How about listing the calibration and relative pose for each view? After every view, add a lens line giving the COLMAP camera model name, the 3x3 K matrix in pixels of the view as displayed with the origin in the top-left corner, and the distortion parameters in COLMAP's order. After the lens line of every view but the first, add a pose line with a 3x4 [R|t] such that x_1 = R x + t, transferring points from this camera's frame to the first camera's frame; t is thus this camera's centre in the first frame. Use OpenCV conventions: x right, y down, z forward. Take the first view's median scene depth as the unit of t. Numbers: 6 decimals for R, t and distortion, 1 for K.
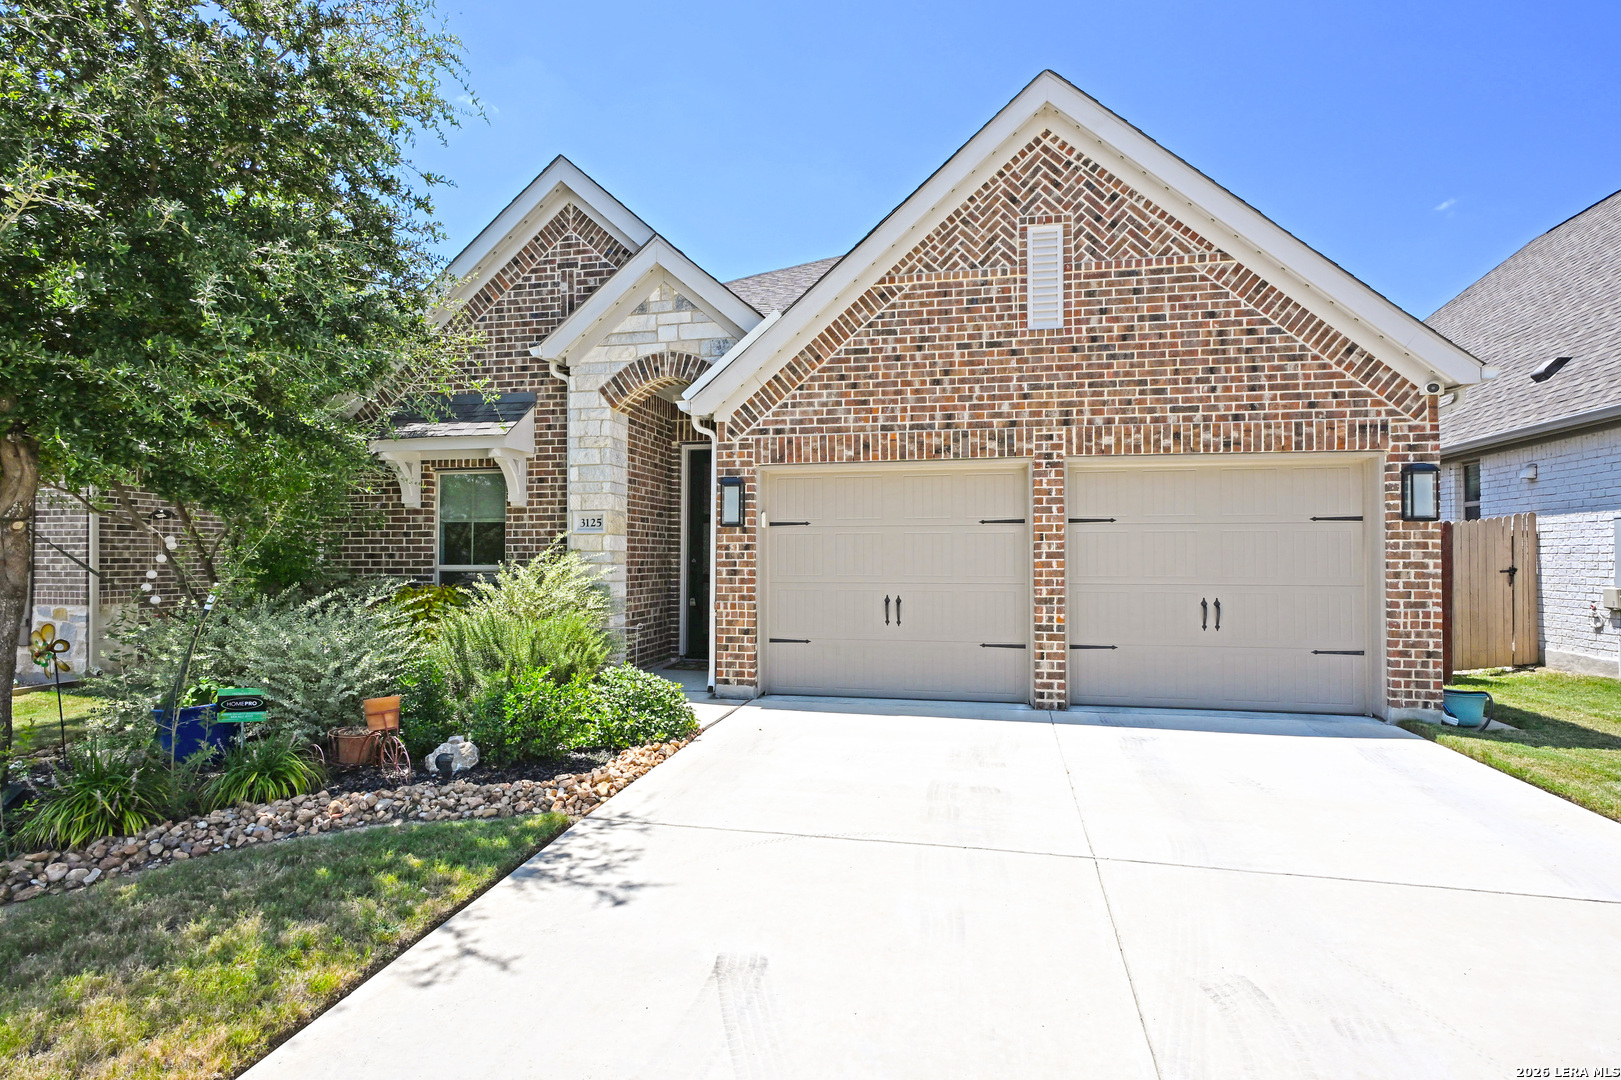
lens RADIAL K [[808.1, 0, 810.6], [0, 808.1, 546.5], [0, 0, 1]] dist [-0.013152, -0.000522]
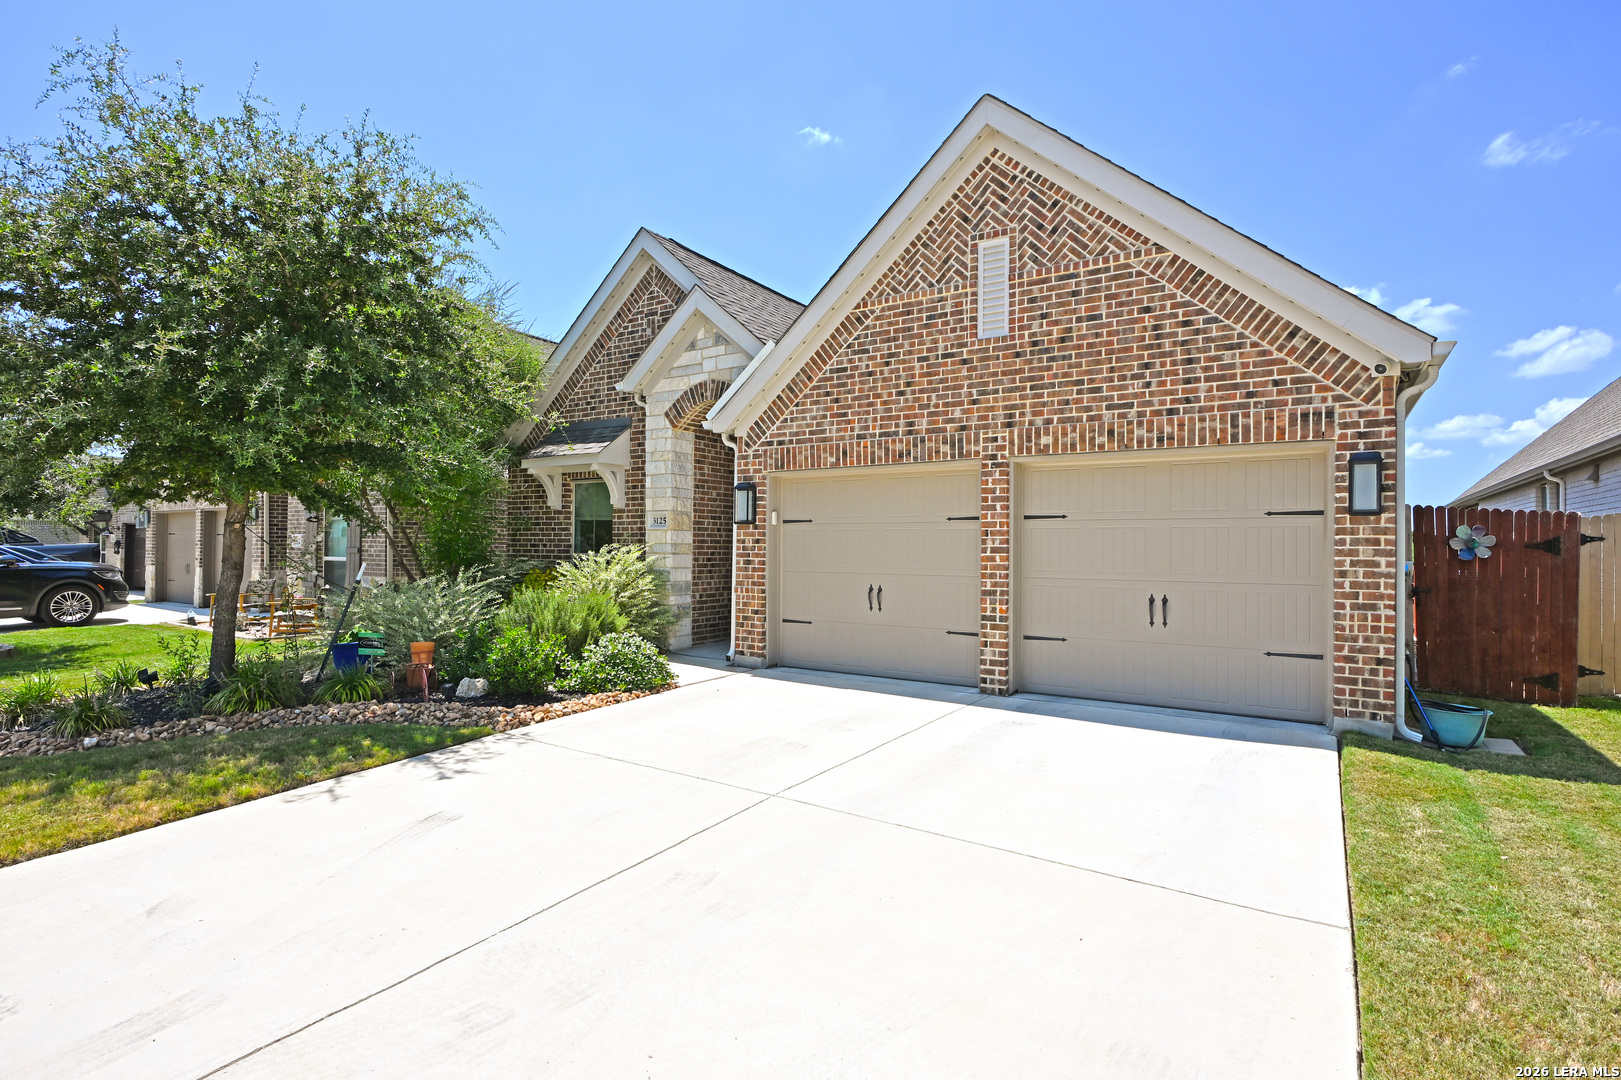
lens RADIAL K [[808.1, 0, 866.3], [0, 808.1, 545.4], [0, 0, 1]] dist [-0.013152, -0.000522]
pose [[0.934774, 0.005699, -0.355196, 0.515374], [-0.002535, 0.999953, 0.009373, -0.004533], [0.355233, -0.007861, 0.934745, -0.057450]]
